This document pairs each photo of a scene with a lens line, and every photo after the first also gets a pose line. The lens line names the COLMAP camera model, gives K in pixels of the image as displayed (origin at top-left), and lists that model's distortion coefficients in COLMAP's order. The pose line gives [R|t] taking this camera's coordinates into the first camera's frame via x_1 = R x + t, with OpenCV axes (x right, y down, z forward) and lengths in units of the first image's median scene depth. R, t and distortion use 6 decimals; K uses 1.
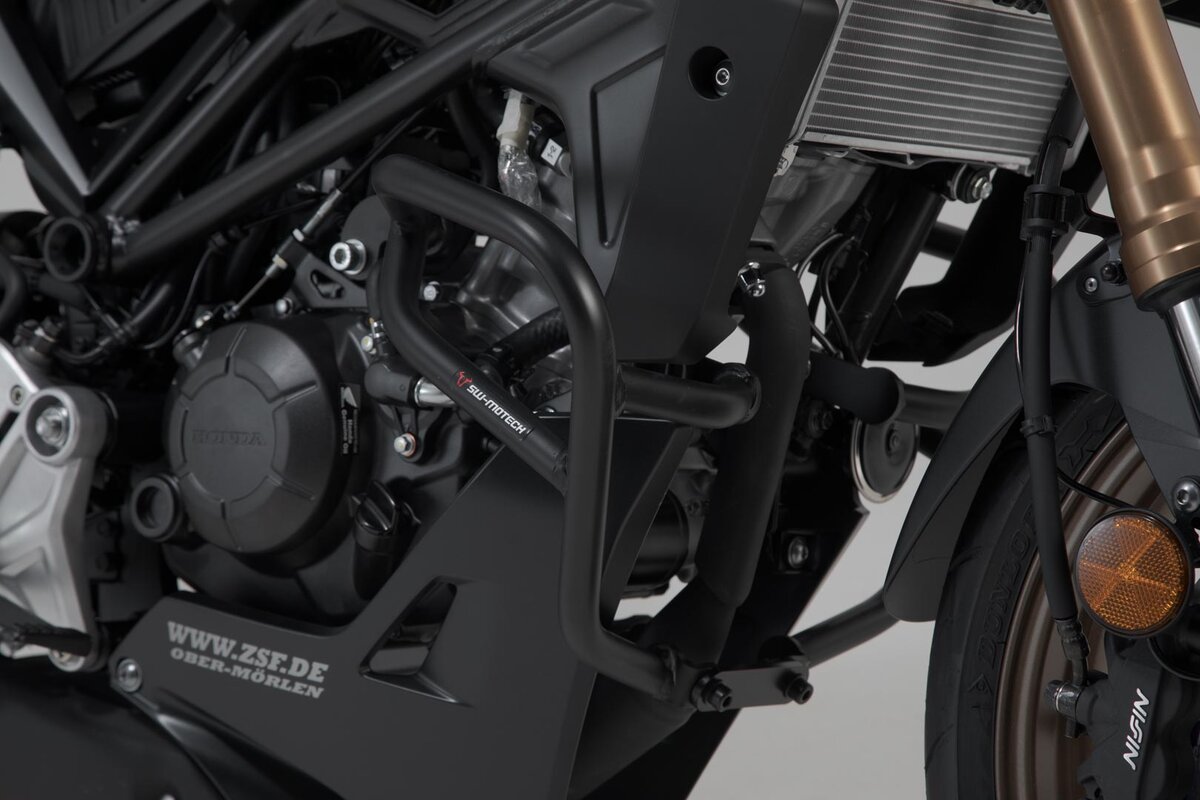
lens RADIAL K [[3234.1, 0, 600.0], [0, 3234.1, 400.0], [0, 0, 1]] dist [0.562105, -0.553669]
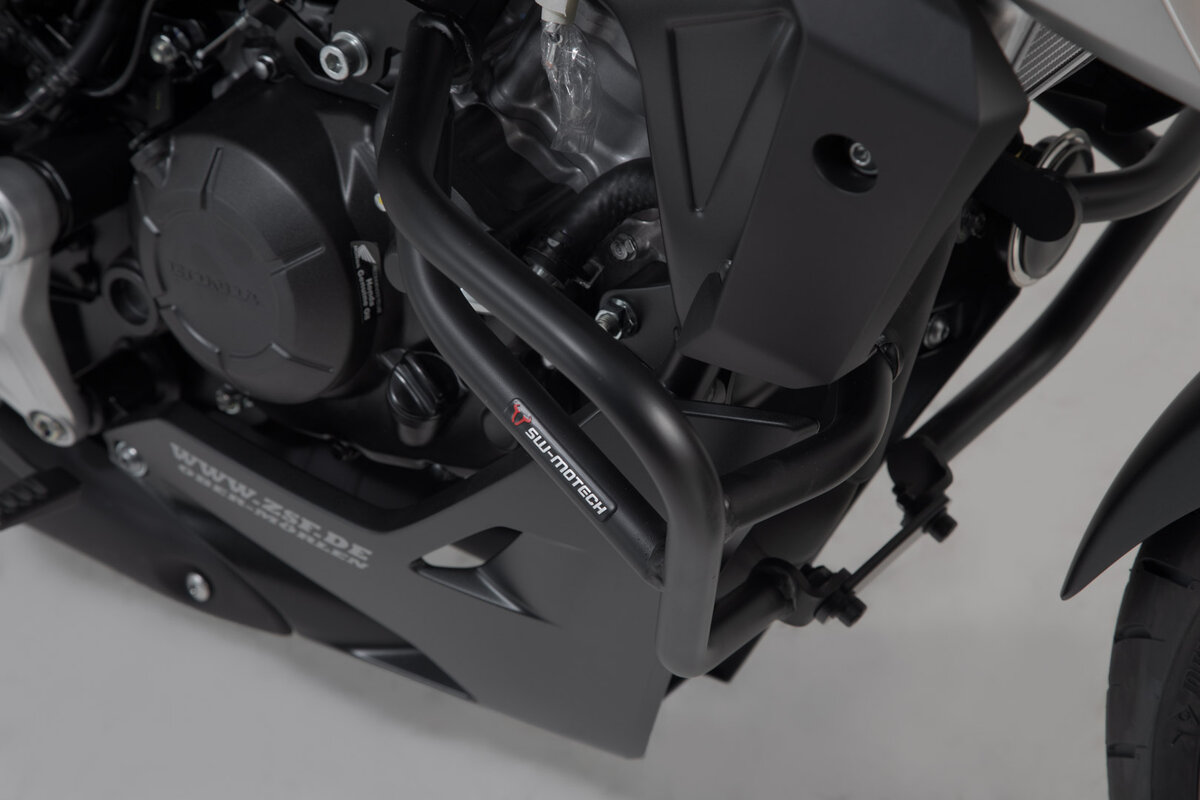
lens RADIAL K [[3234.1, 0, 600.0], [0, 3234.1, 400.0], [0, 0, 1]] dist [0.562105, -0.553669]
pose [[0.998493, -0.050028, -0.022573, -0.005000], [0.054394, 0.847137, 0.528583, -0.381557], [-0.007322, -0.529014, 0.848582, 0.318493]]
